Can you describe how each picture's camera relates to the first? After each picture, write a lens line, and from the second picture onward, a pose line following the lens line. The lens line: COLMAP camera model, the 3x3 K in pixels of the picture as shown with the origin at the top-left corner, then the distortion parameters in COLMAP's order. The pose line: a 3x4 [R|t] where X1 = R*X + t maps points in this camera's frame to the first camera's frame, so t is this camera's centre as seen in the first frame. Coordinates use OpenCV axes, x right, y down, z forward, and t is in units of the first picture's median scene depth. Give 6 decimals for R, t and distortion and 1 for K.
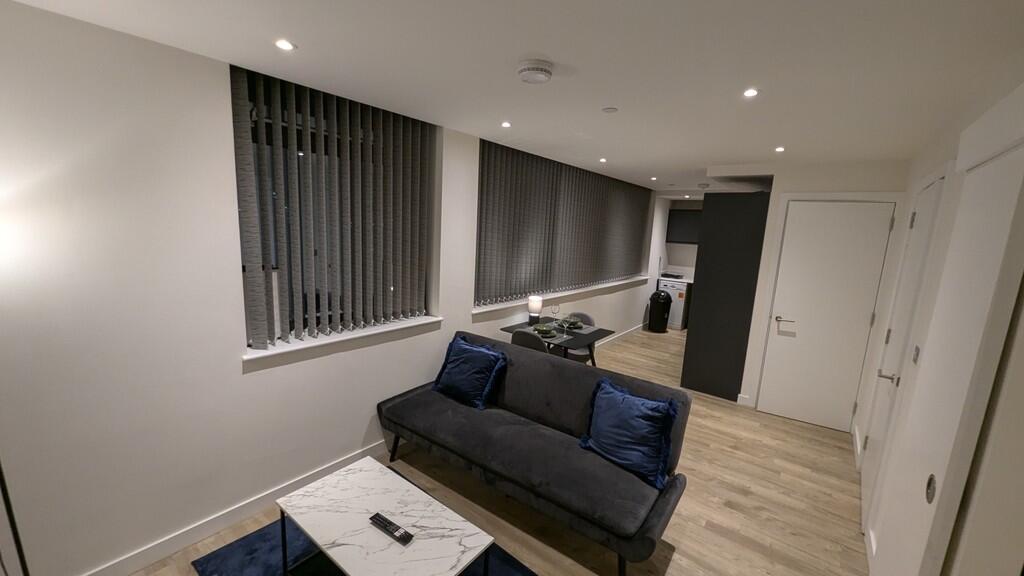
lens RADIAL K [[410.3, 0, 515.5], [0, 410.3, 293.2], [0, 0, 1]] dist [0.009311, 0.000068]
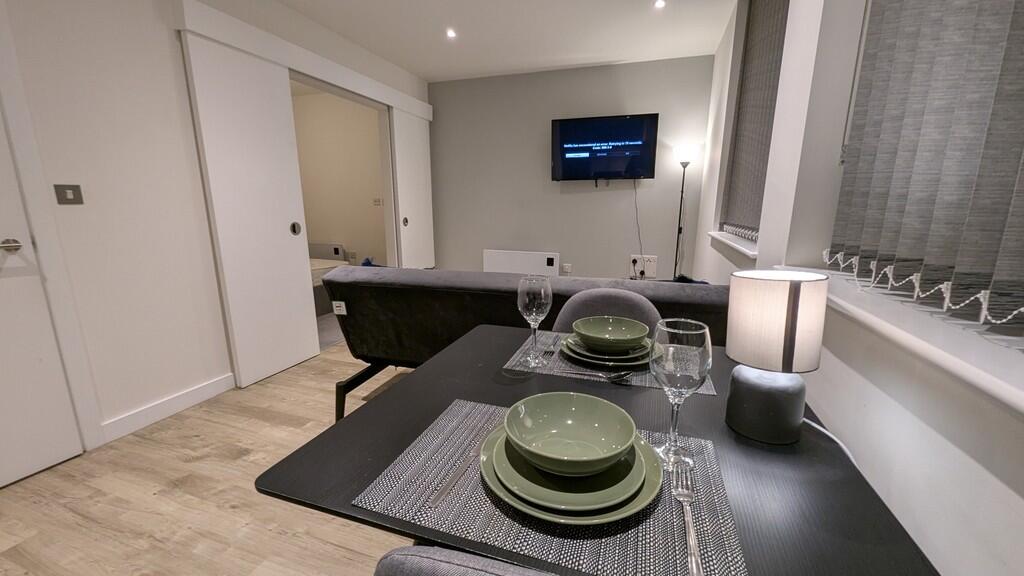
lens RADIAL K [[410.3, 0, 515.5], [0, 410.3, 293.2], [0, 0, 1]] dist [0.009311, 0.000068]
pose [[-0.947367, 0.012932, -0.319887, 0.329838], [-0.103278, 0.933420, 0.343600, -0.048842], [0.303032, 0.358552, -0.882956, 1.883643]]
